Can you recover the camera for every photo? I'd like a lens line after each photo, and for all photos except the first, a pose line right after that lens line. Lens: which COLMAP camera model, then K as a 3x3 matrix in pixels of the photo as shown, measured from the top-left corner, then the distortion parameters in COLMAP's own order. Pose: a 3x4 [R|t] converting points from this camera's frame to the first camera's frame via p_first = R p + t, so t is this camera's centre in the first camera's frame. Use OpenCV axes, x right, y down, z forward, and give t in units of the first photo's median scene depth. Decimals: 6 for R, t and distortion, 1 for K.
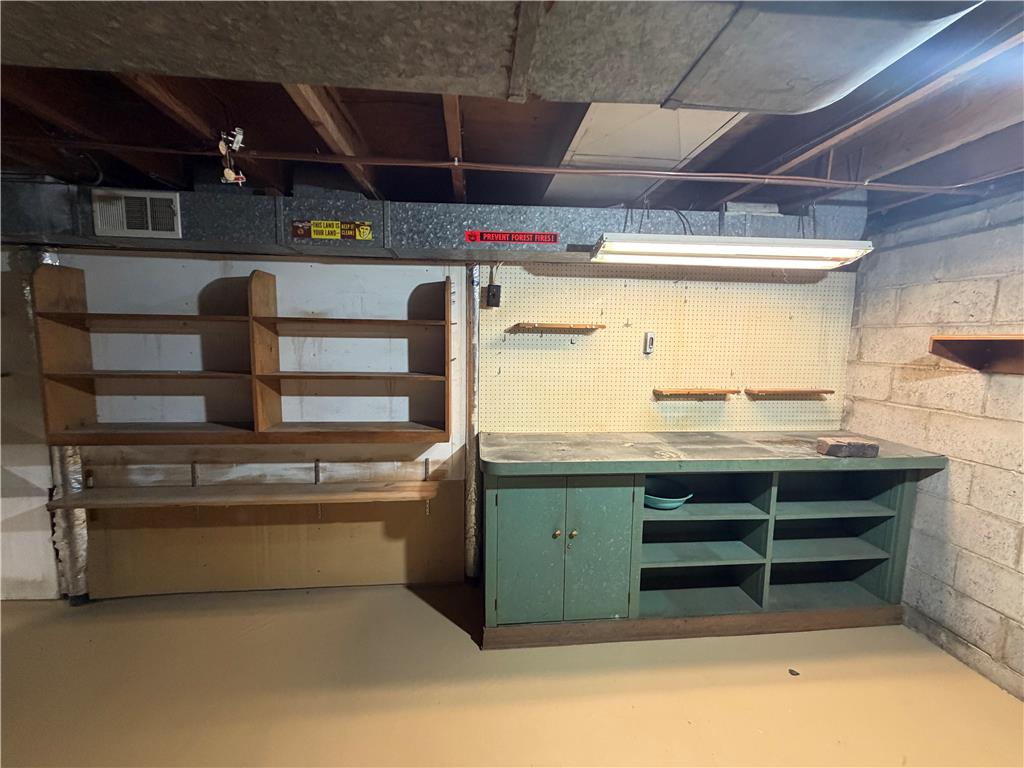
lens RADIAL K [[408.0, 0, 512.0], [0, 408.0, 384.0], [0, 0, 1]] dist [-0.001060, -0.000124]
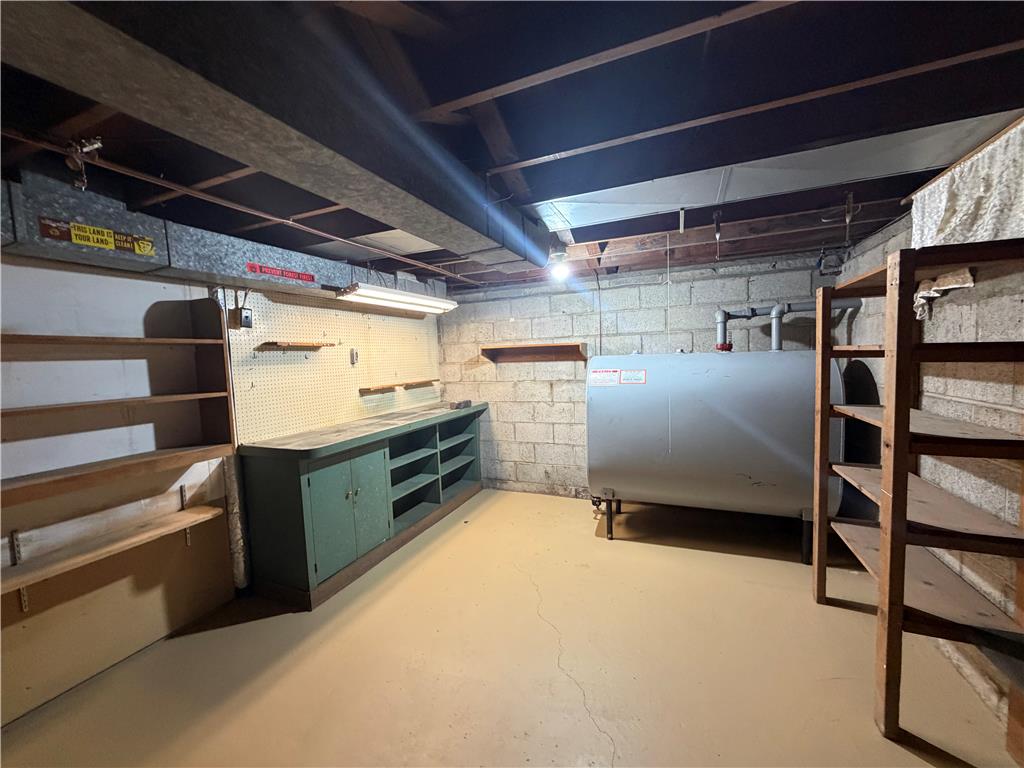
lens RADIAL K [[408.0, 0, 512.0], [0, 408.0, 384.0], [0, 0, 1]] dist [-0.001060, -0.000124]
pose [[0.466579, -0.091914, 0.879691, -0.734784], [0.139845, 0.989742, 0.029241, 0.033499], [-0.873354, 0.109377, 0.474646, -0.151713]]
